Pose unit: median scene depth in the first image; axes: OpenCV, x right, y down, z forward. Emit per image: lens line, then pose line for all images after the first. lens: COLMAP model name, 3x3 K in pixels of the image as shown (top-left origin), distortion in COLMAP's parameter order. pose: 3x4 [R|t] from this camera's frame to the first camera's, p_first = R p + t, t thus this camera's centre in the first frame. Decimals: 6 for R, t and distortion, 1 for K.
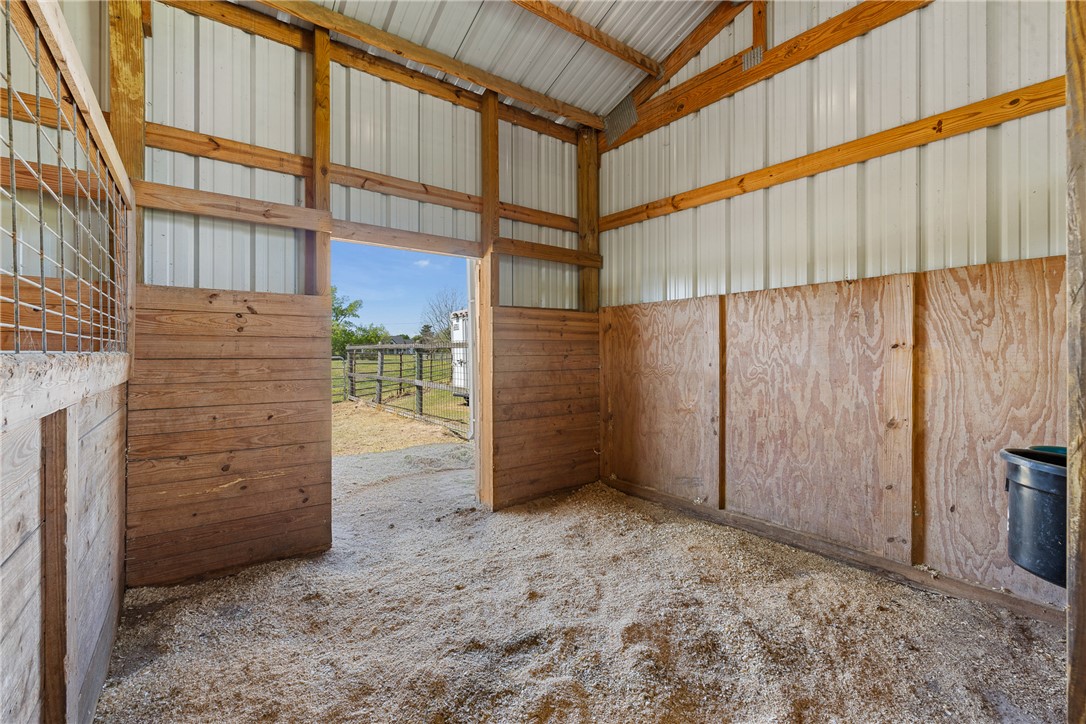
lens RADIAL K [[467.6, 0, 543.0], [0, 467.6, 362.0], [0, 0, 1]] dist [-0.001144, -0.000074]
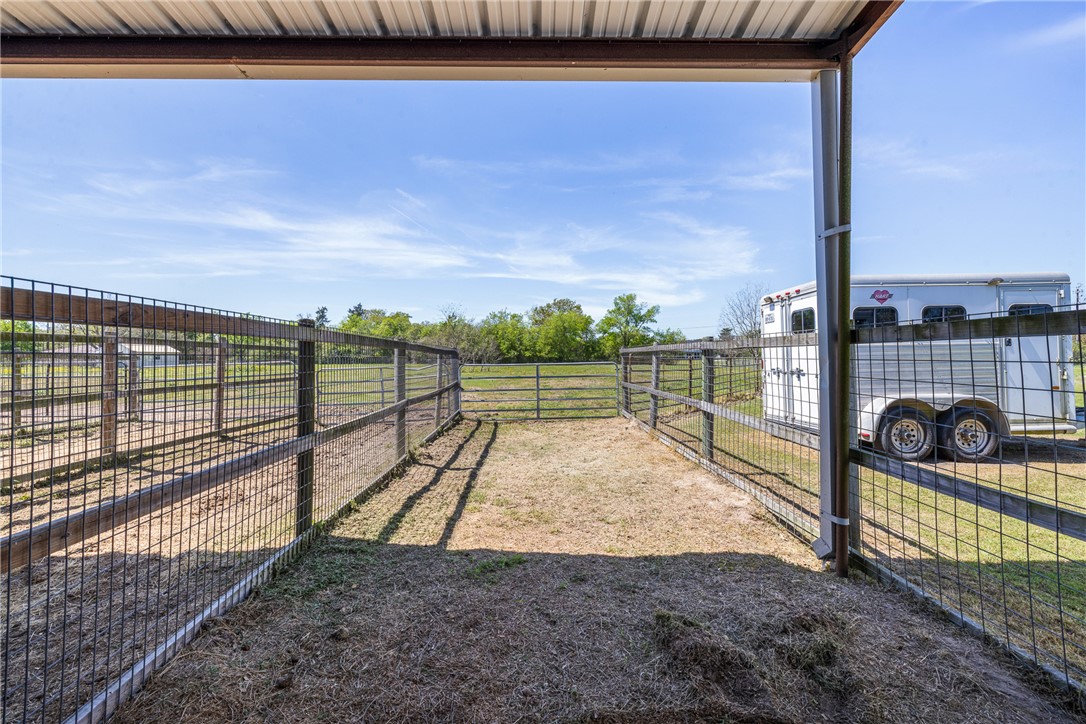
lens RADIAL K [[467.6, 0, 543.0], [0, 467.6, 362.0], [0, 0, 1]] dist [-0.001144, -0.000074]
pose [[0.815408, 0.002031, -0.578883, -0.062507], [-0.007771, 0.999942, -0.007437, -0.004382], [0.578834, 0.010563, 0.815377, 0.267868]]
